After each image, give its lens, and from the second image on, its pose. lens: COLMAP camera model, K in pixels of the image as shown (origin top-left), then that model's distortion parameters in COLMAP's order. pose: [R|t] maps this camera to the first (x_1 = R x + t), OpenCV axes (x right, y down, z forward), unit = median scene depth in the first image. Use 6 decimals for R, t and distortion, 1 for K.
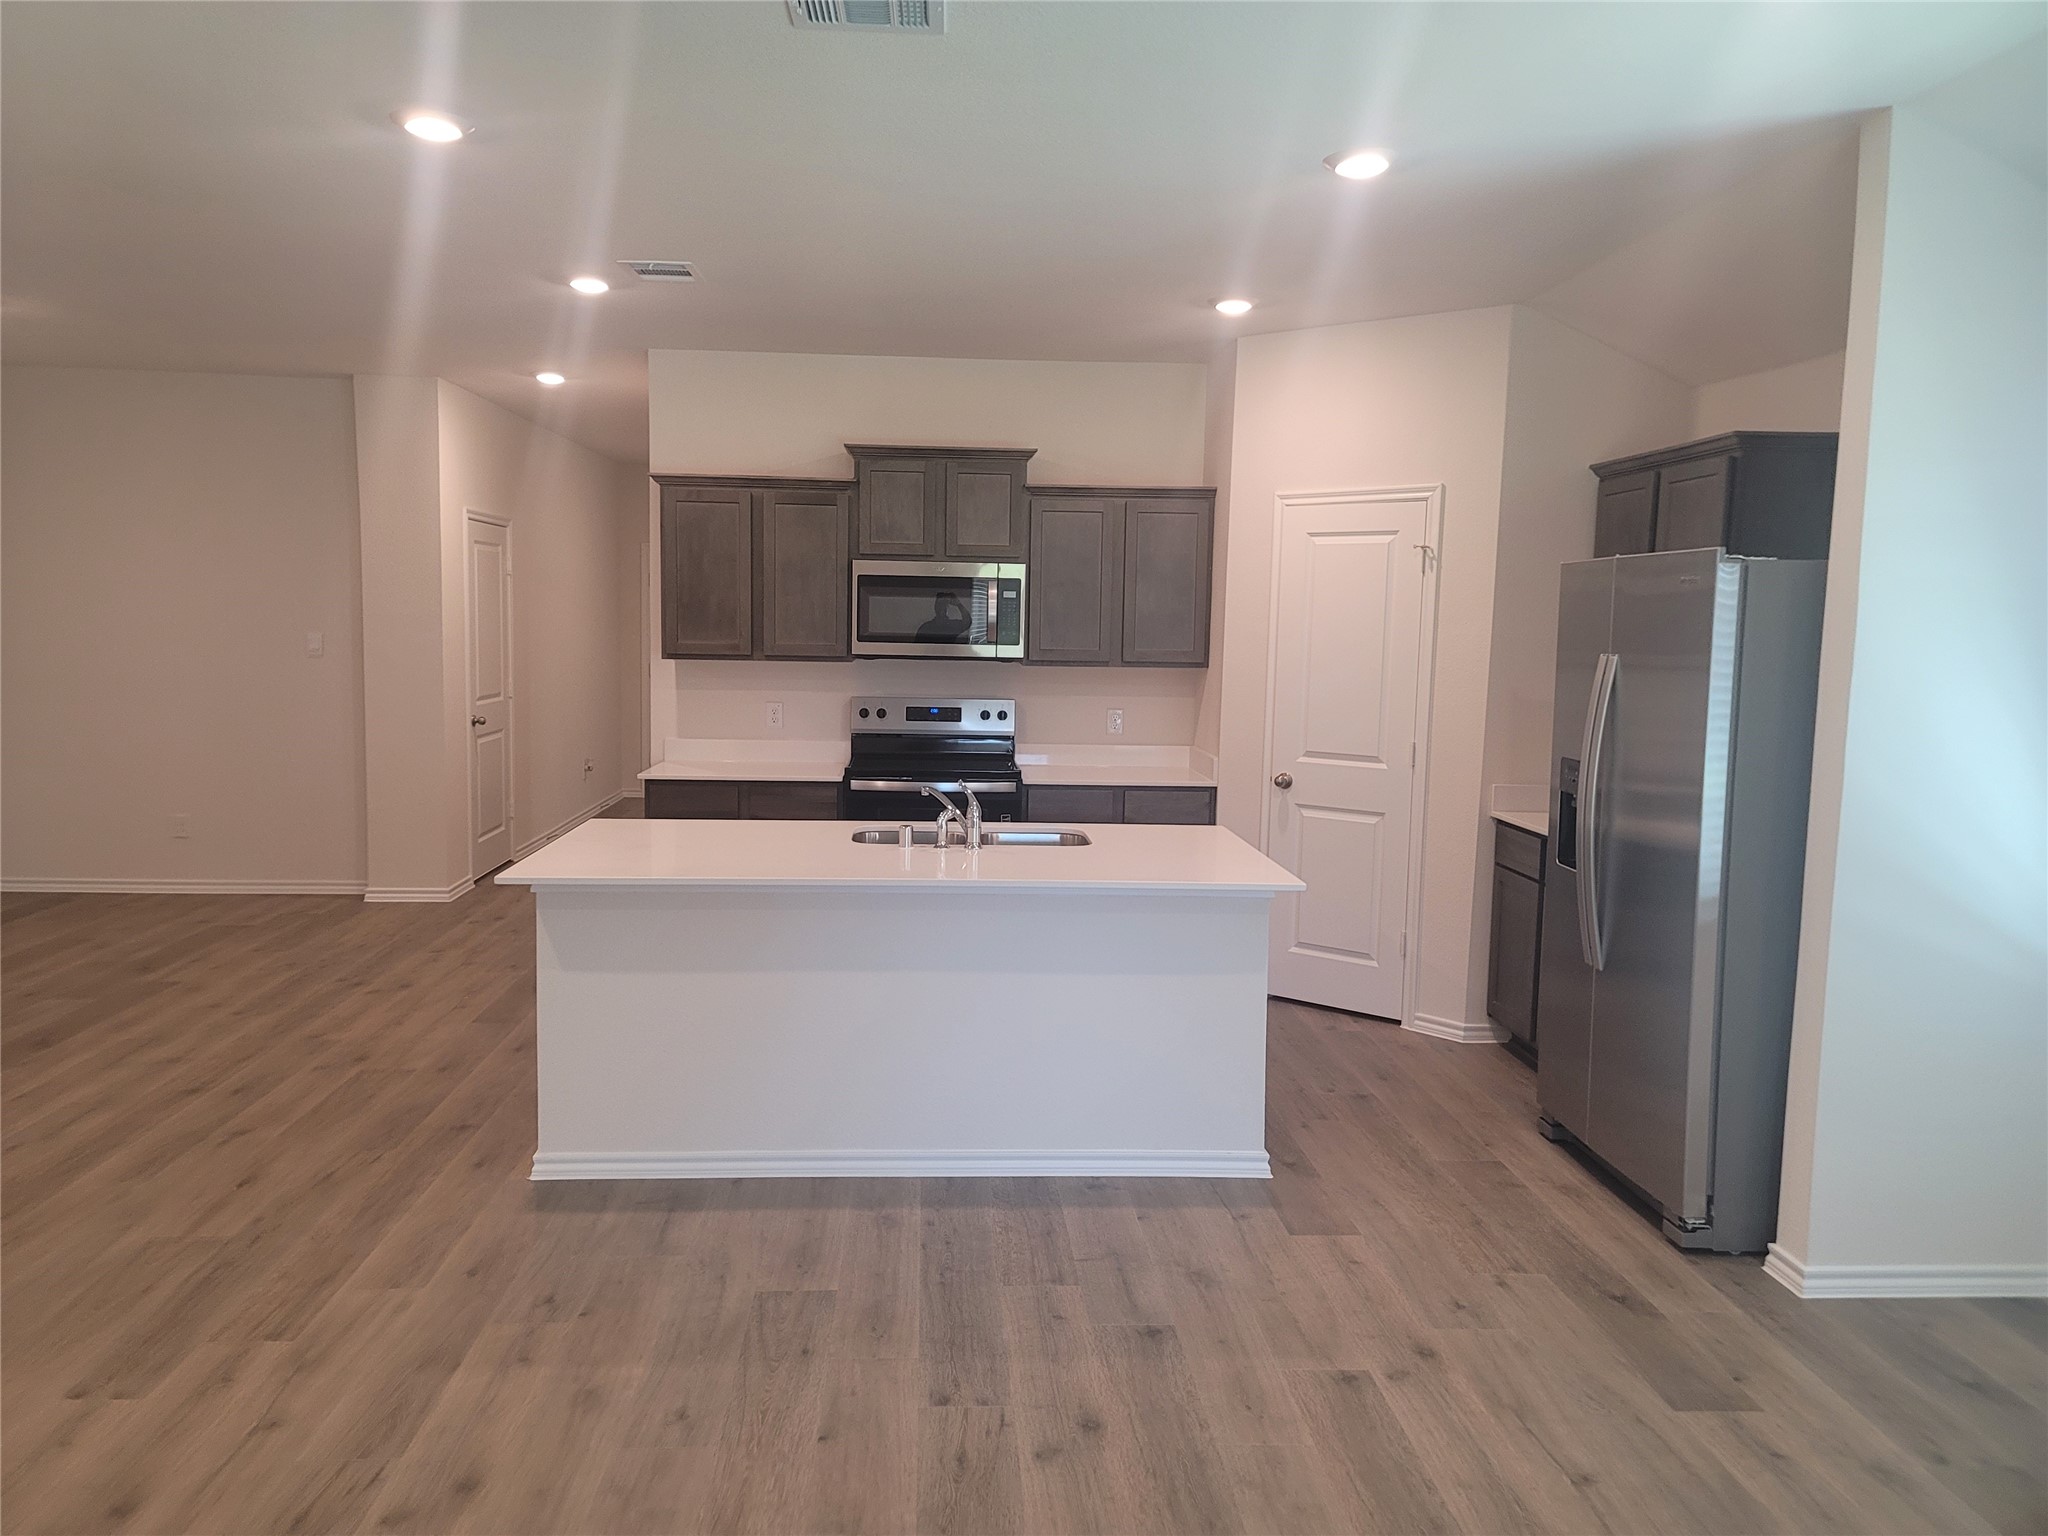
lens RADIAL K [[1487.5, 0, 1006.6], [0, 1487.5, 764.4], [0, 0, 1]] dist [0.085821, -0.065185]
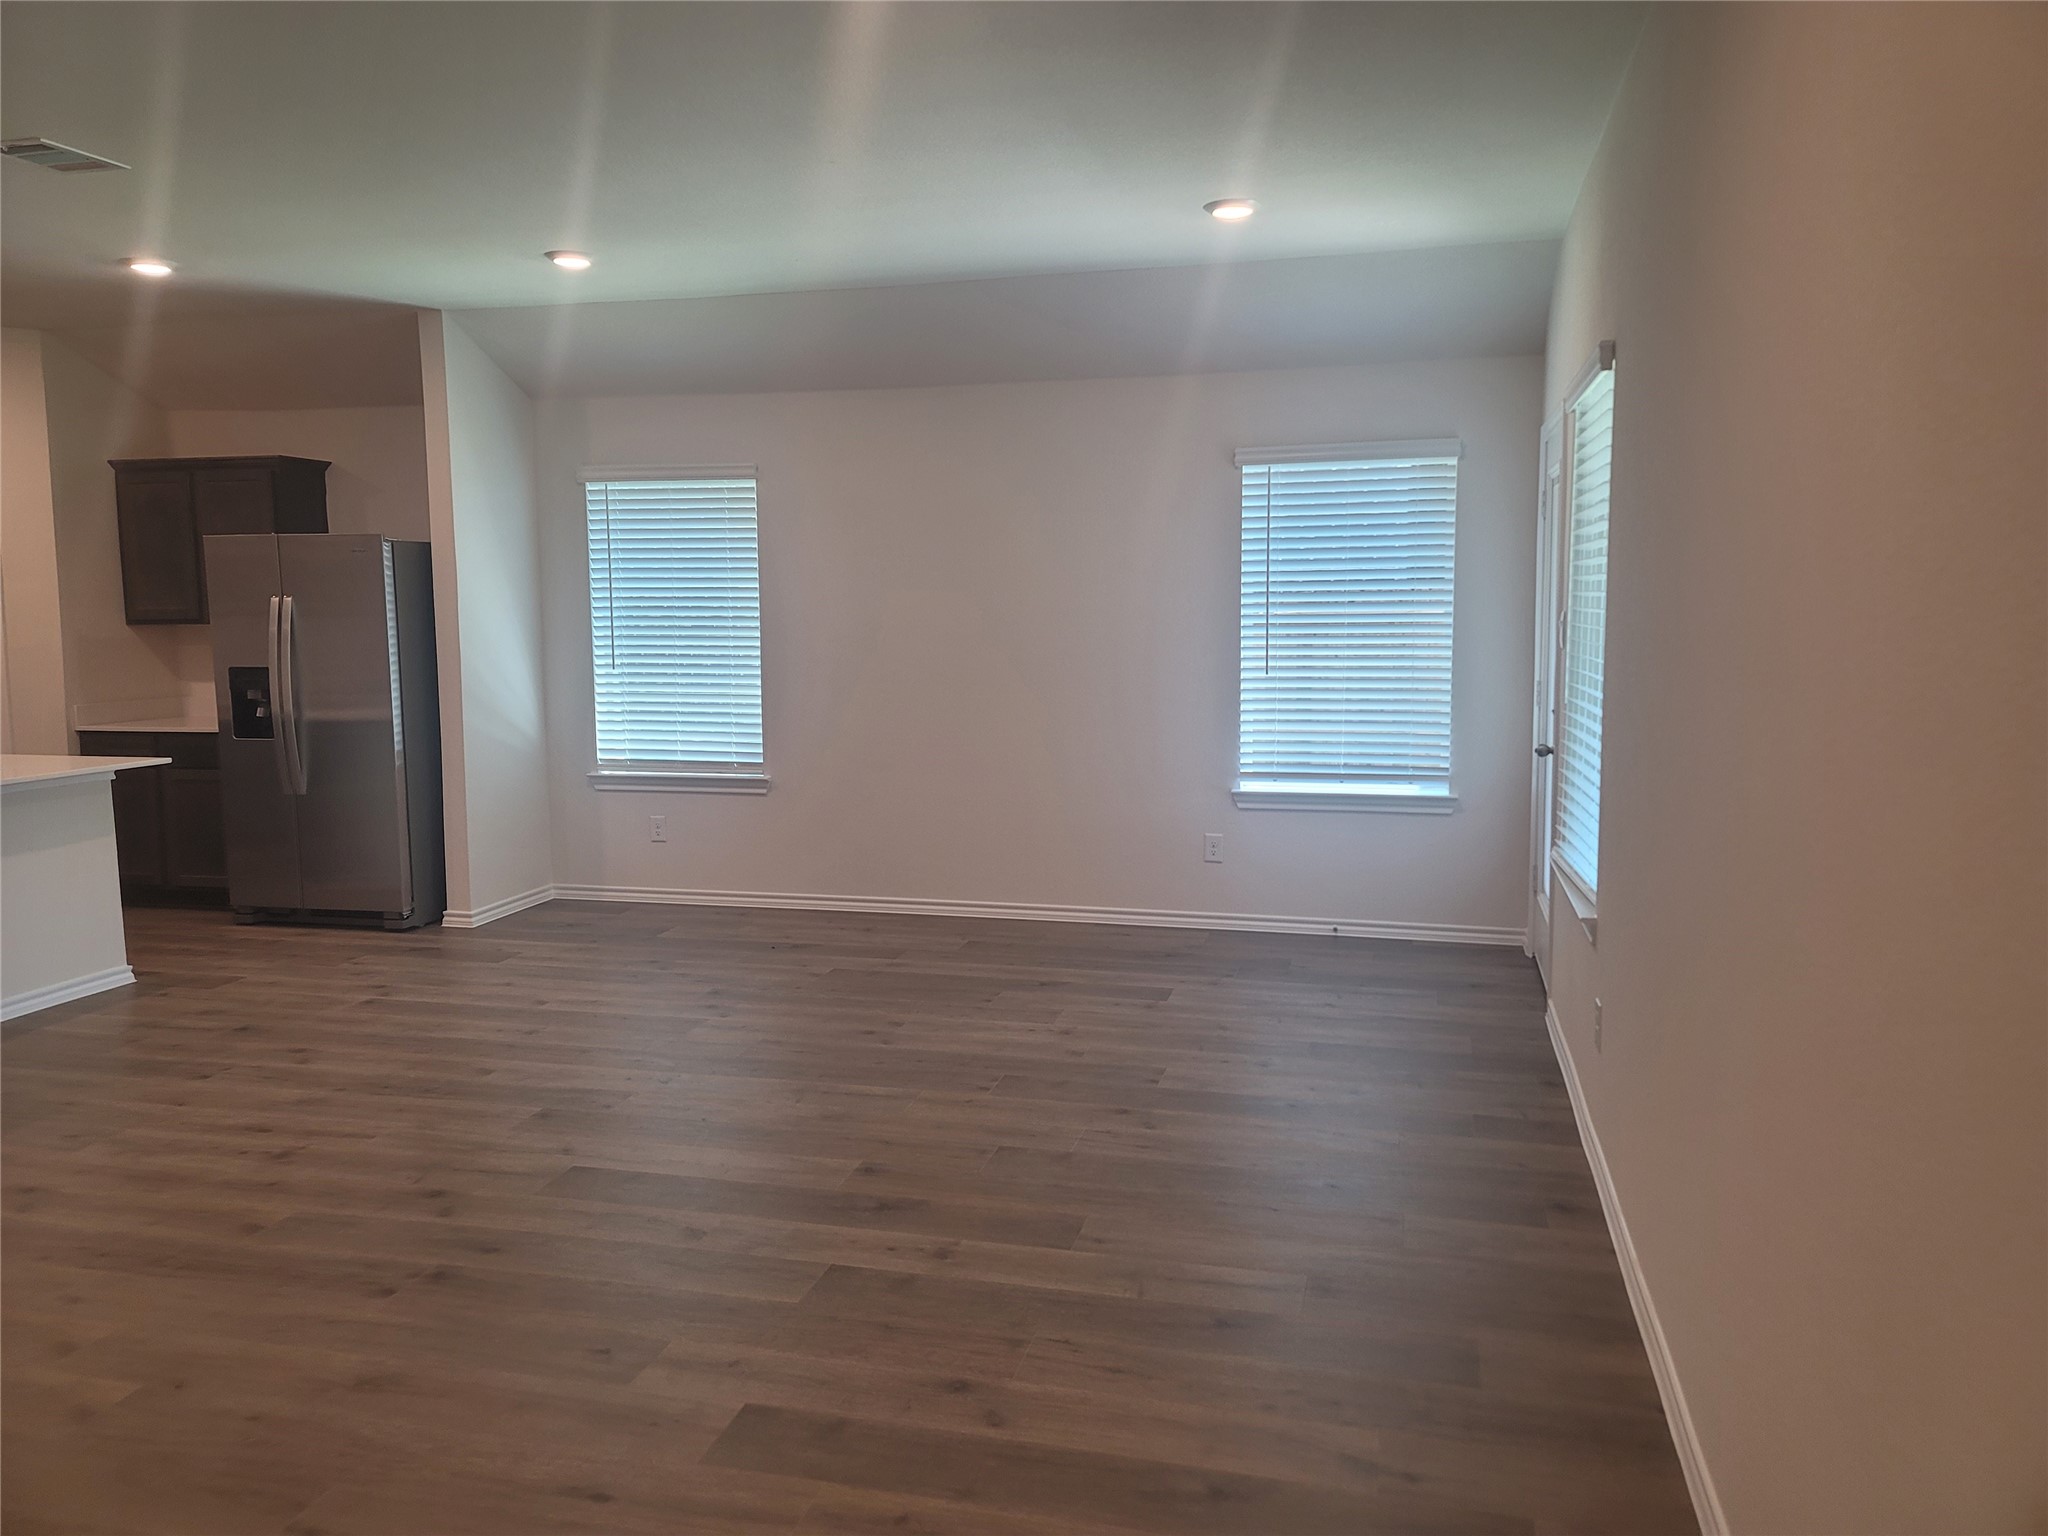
lens RADIAL K [[1487.5, 0, 1020.8], [0, 1487.5, 745.4], [0, 0, 1]] dist [0.085821, -0.065185]
pose [[0.303933, -0.117356, 0.945438, -0.711017], [0.107863, 0.990242, 0.088243, 0.021015], [-0.946568, 0.075158, 0.313625, -0.181751]]
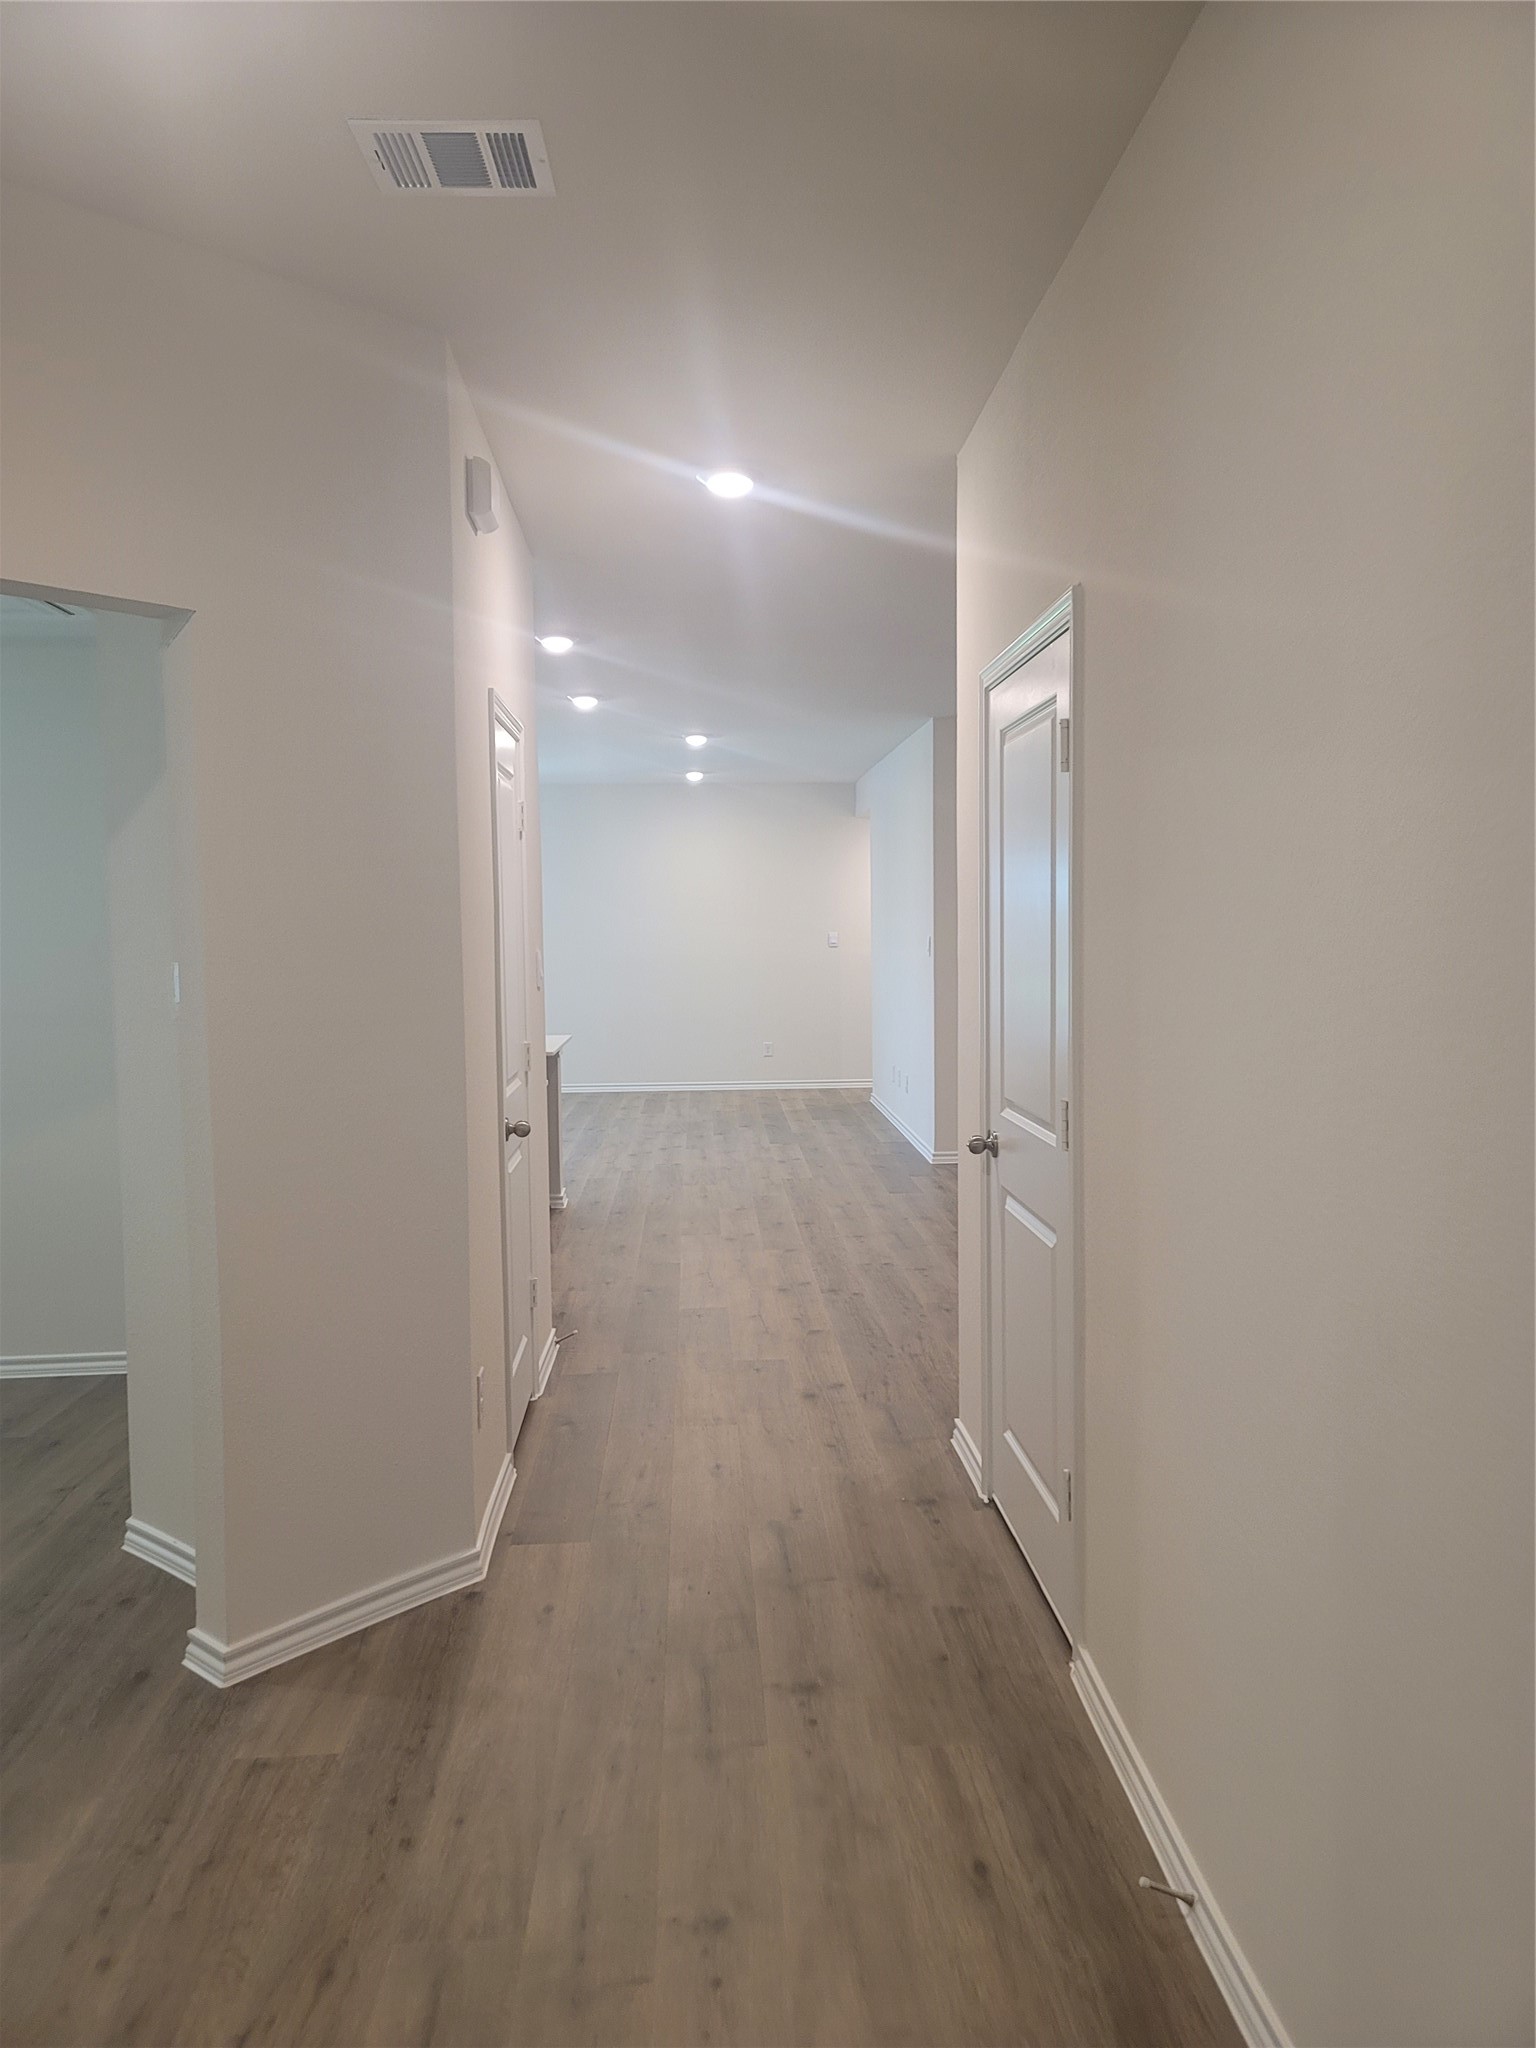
lens RADIAL K [[1487.5, 0, 765.4], [0, 1487.5, 1012.0], [0, 0, 1]] dist [0.085821, -0.065185]
pose [[-0.999941, -0.007800, 0.007550, -0.469736], [-0.006530, 0.987779, 0.155722, -0.218554], [-0.008672, 0.155664, -0.987772, 2.307156]]
